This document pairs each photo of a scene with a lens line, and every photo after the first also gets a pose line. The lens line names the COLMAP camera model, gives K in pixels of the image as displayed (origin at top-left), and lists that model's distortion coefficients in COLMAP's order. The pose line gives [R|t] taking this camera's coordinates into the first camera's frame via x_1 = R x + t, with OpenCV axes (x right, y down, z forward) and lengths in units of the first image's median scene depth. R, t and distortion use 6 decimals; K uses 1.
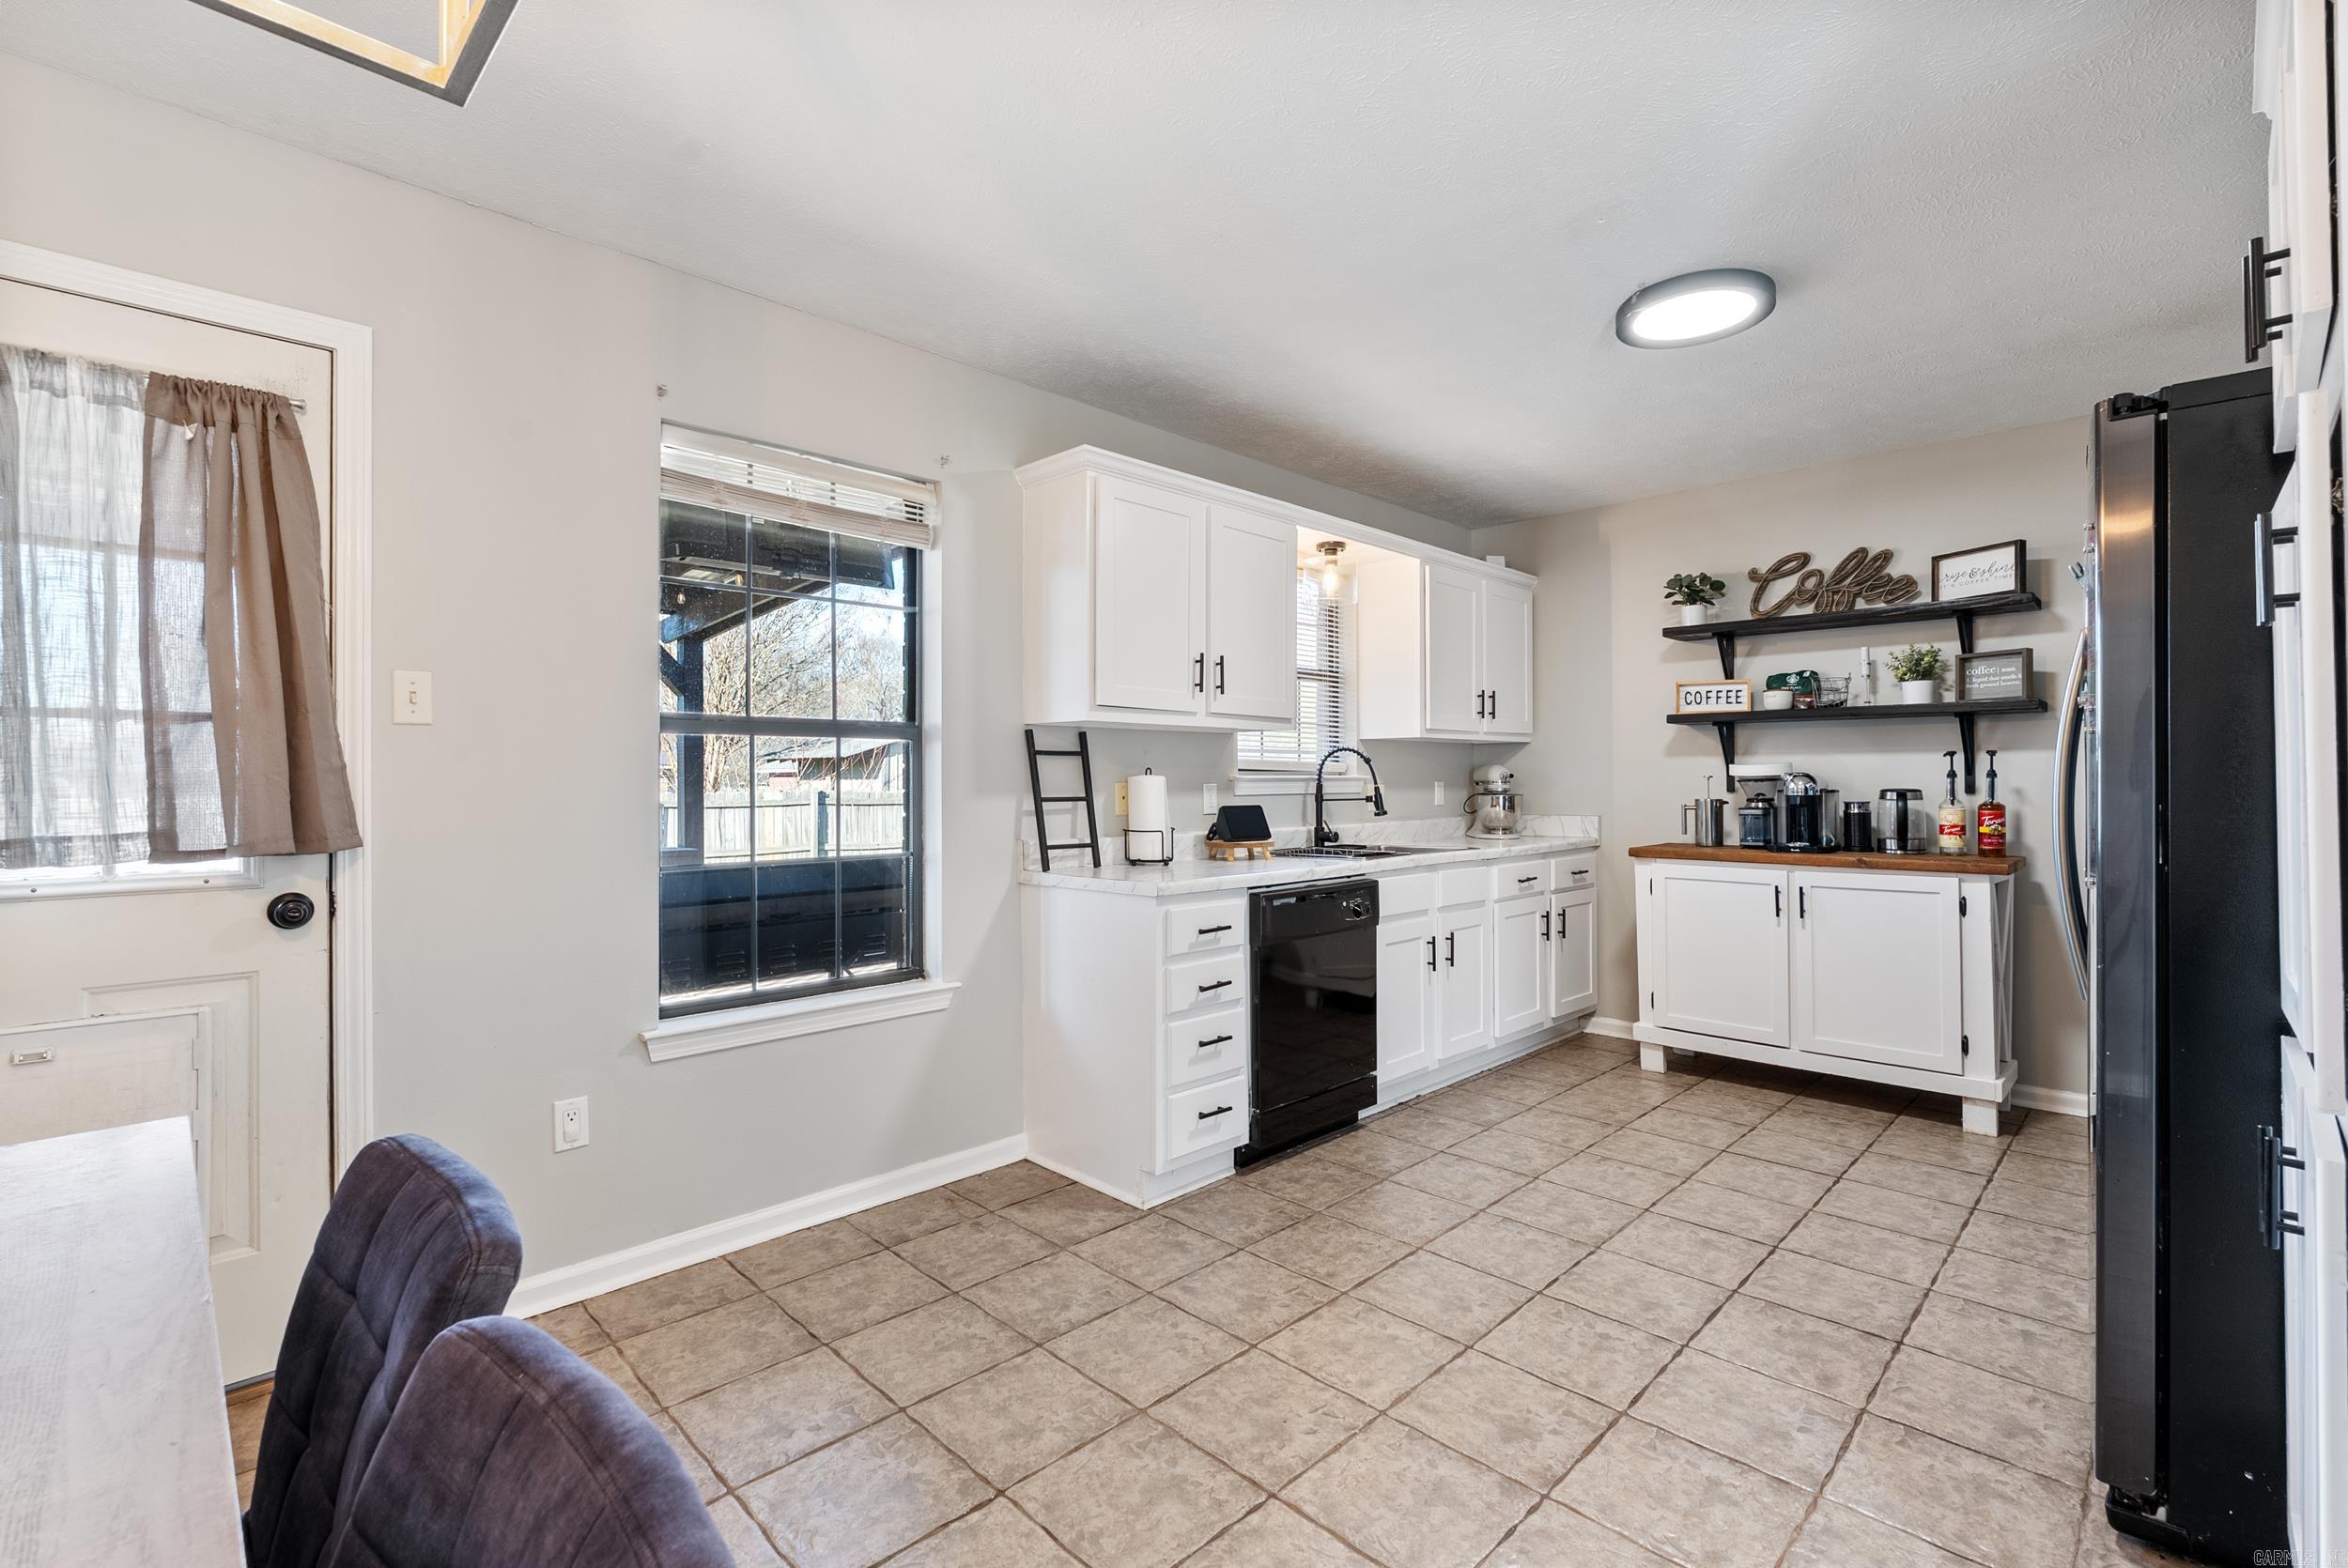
lens RADIAL K [[1041.8, 0, 1174.0], [0, 1041.8, 784.0], [0, 0, 1]] dist [-0.002054, -0.001072]
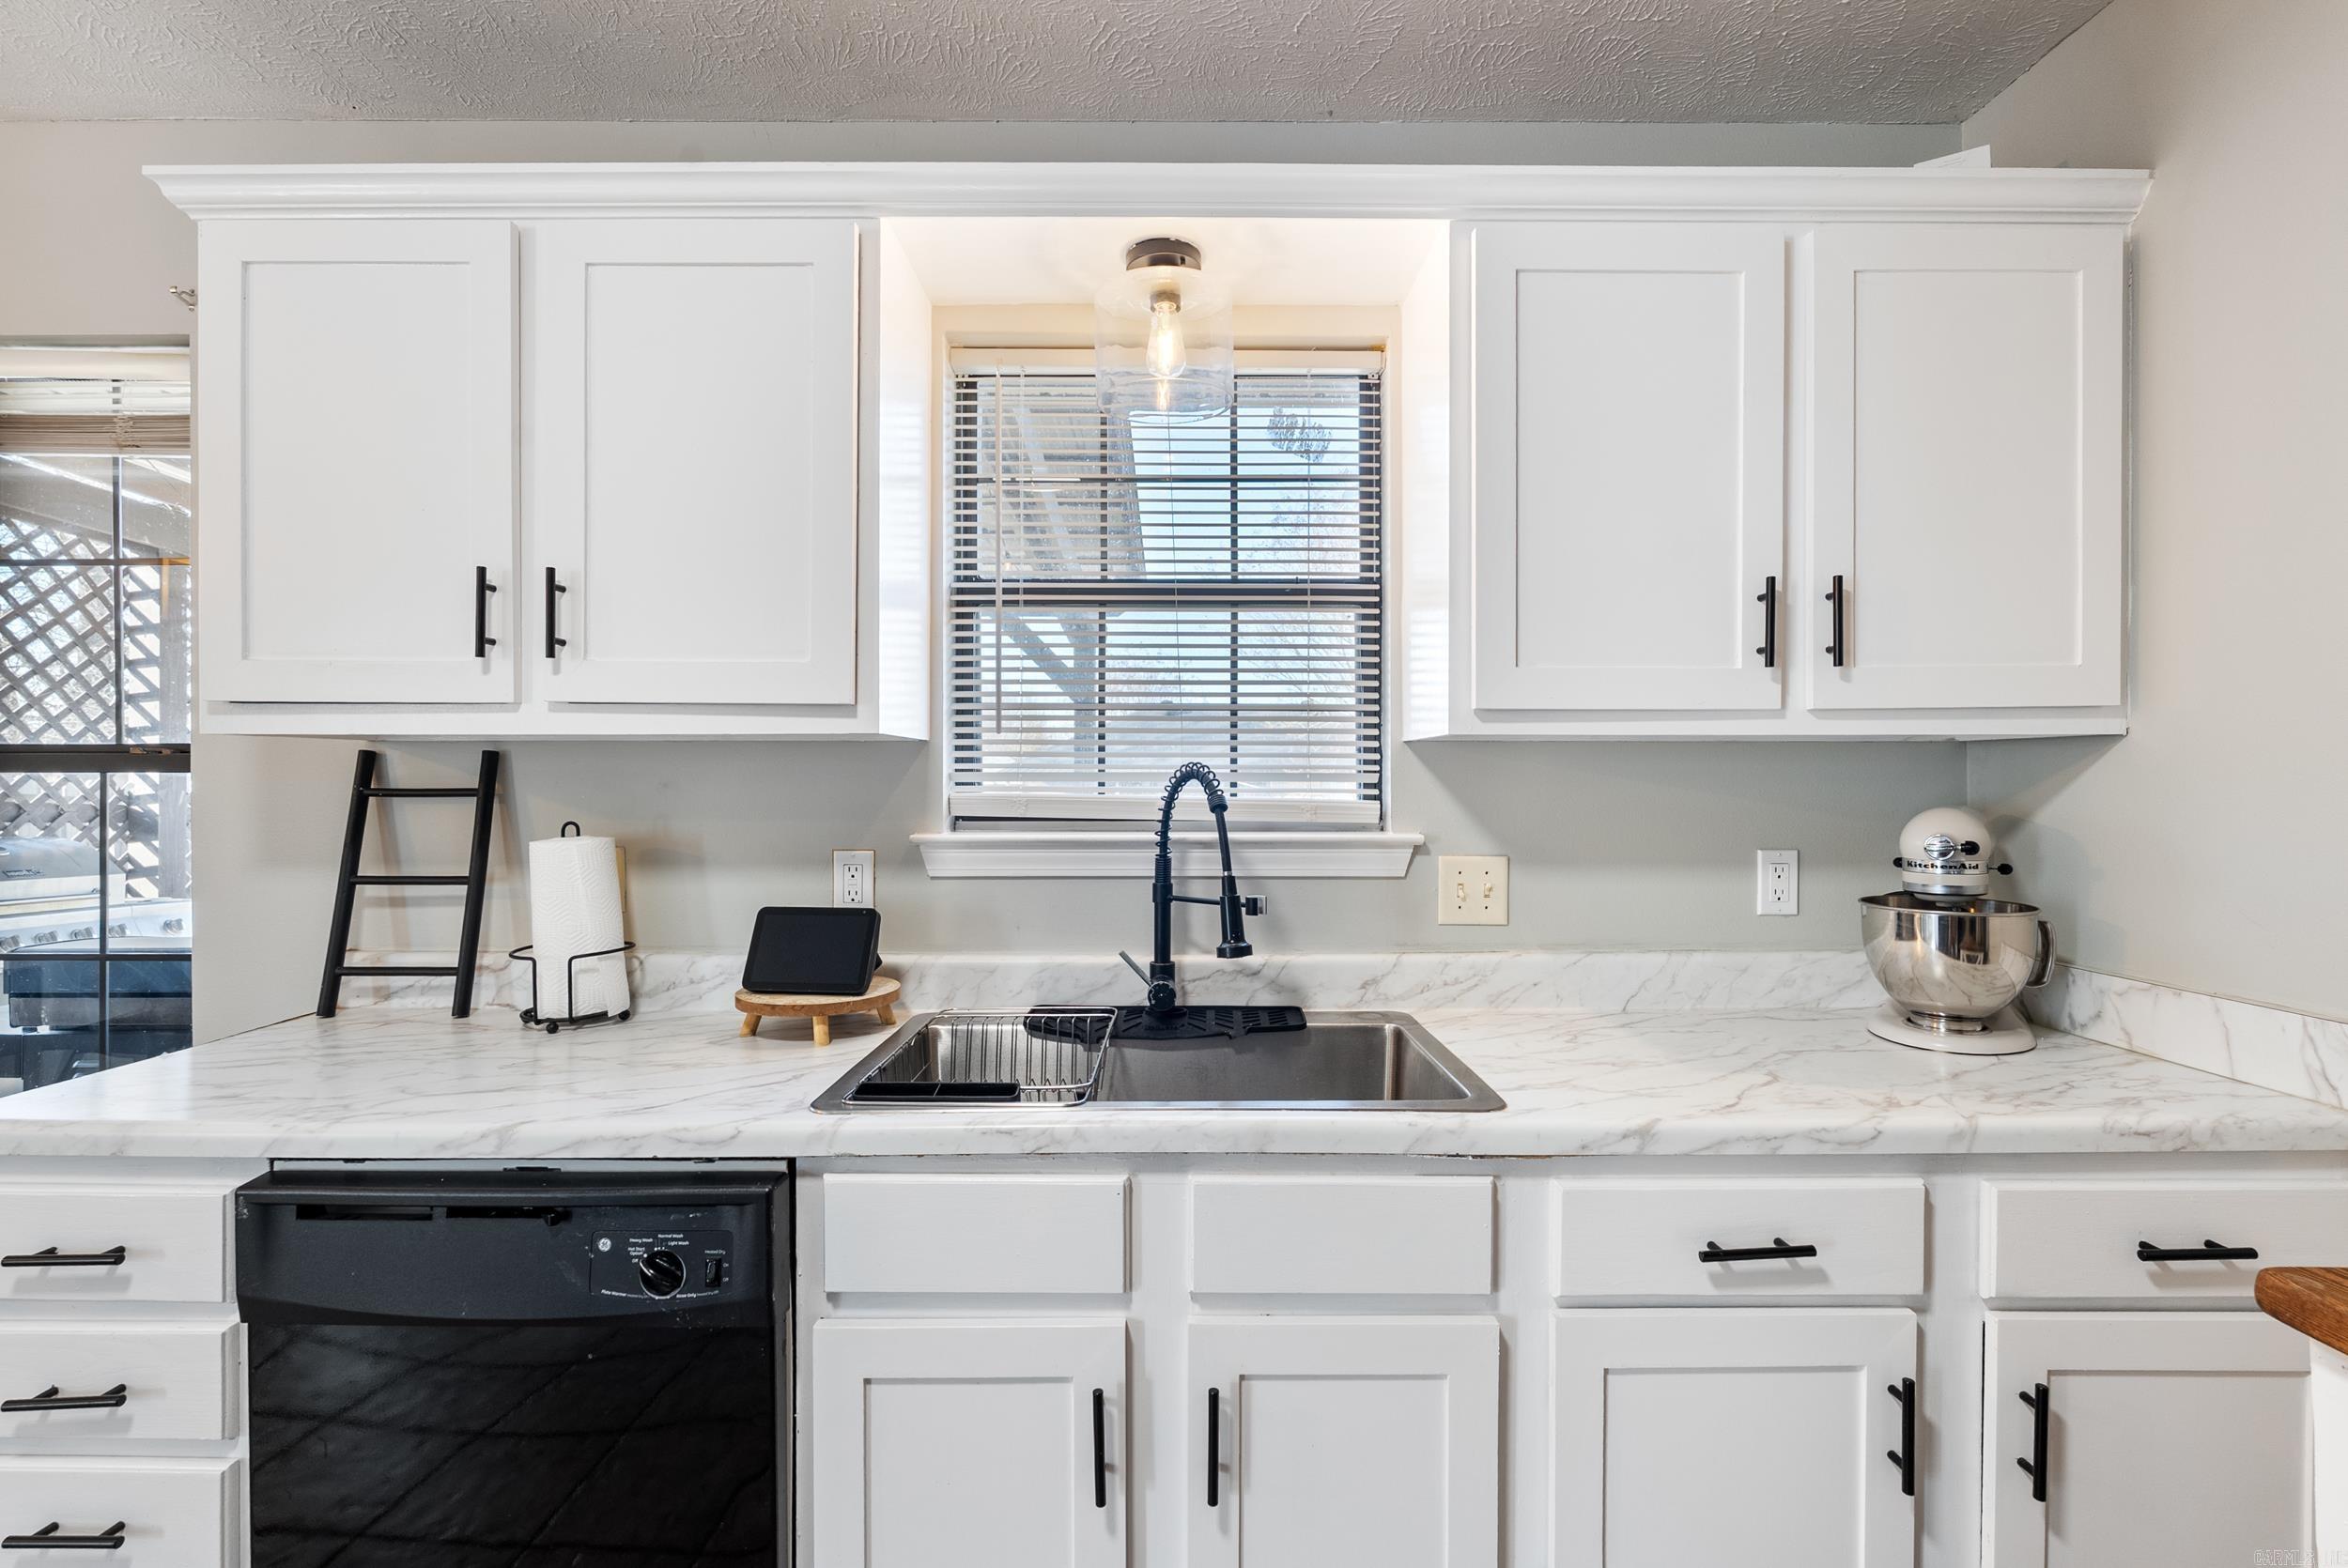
lens RADIAL K [[1041.8, 0, 1174.0], [0, 1041.8, 784.0], [0, 0, 1]] dist [-0.002054, -0.001072]
pose [[0.710617, 0.007046, -0.703544, 0.431447], [-0.005629, 0.999975, 0.004330, -0.030730], [0.703557, 0.000883, 0.710638, 0.718202]]
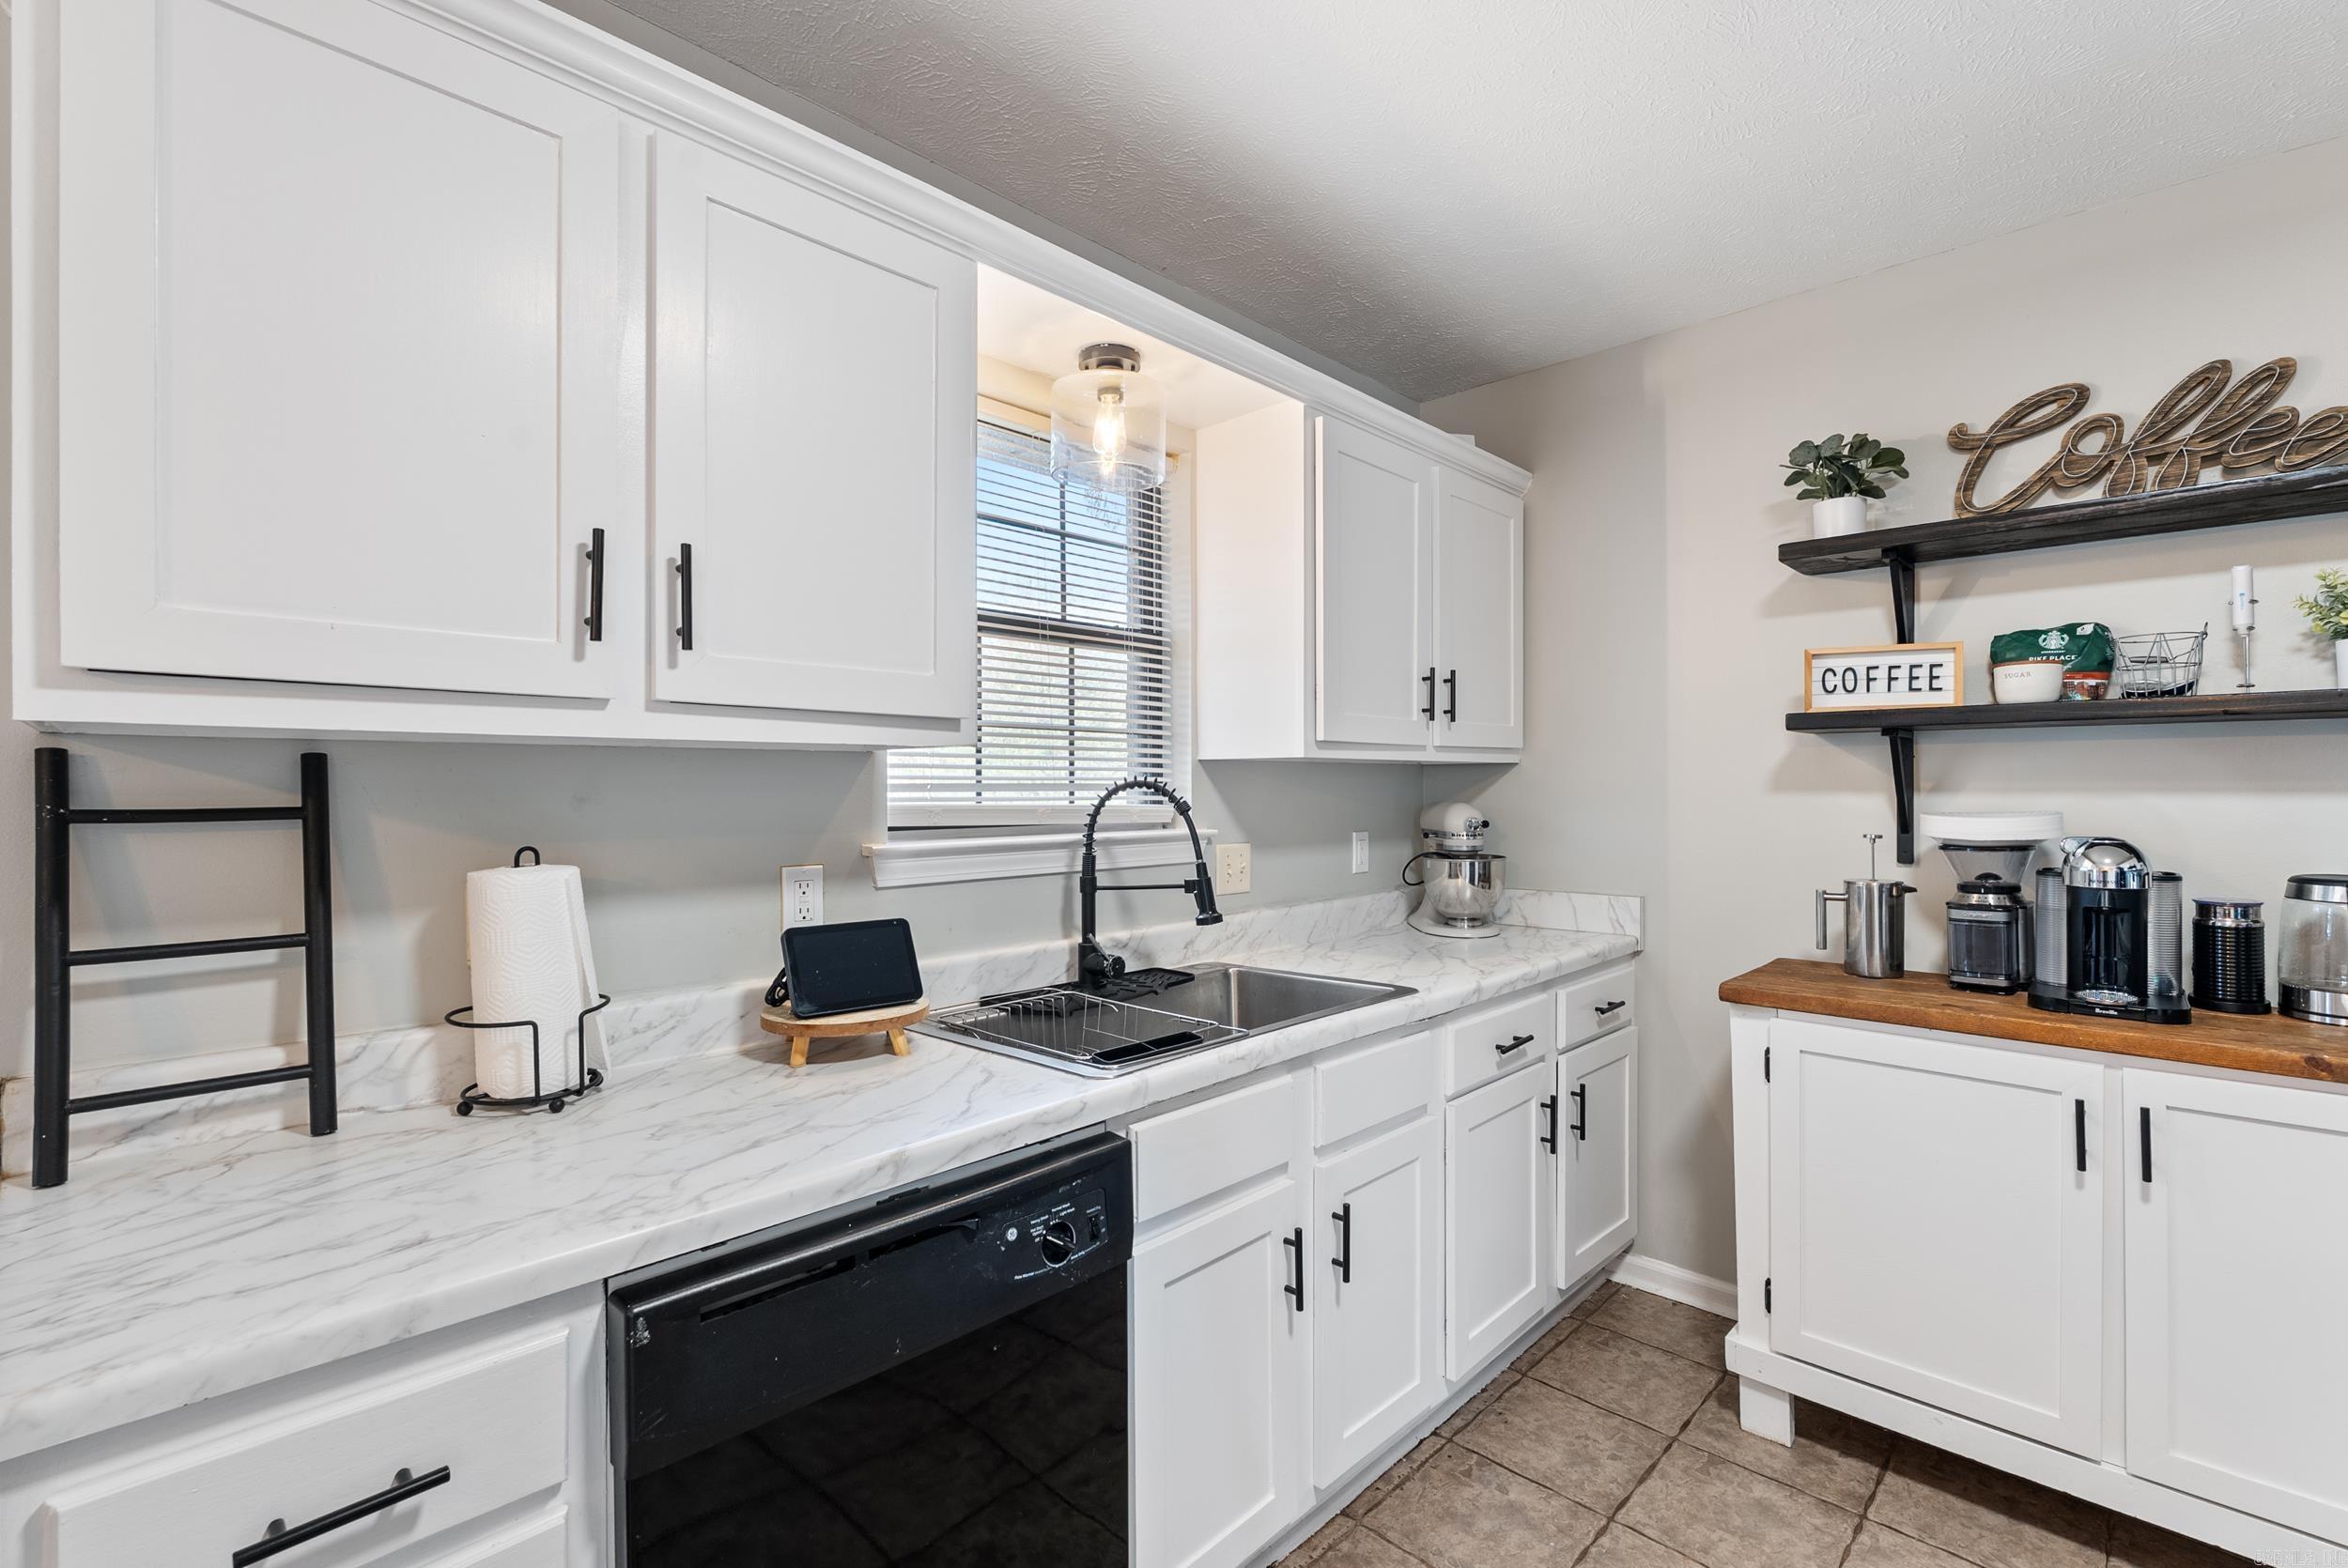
lens RADIAL K [[1039.4, 0, 1180.1], [0, 1039.4, 800.1], [0, 0, 1]] dist [-0.000172, -0.000173]
pose [[0.999784, -0.000208, 0.020788, 0.173061], [-0.000003, 0.999948, 0.010195, -0.030632], [-0.020790, -0.010193, 0.999732, 0.519308]]
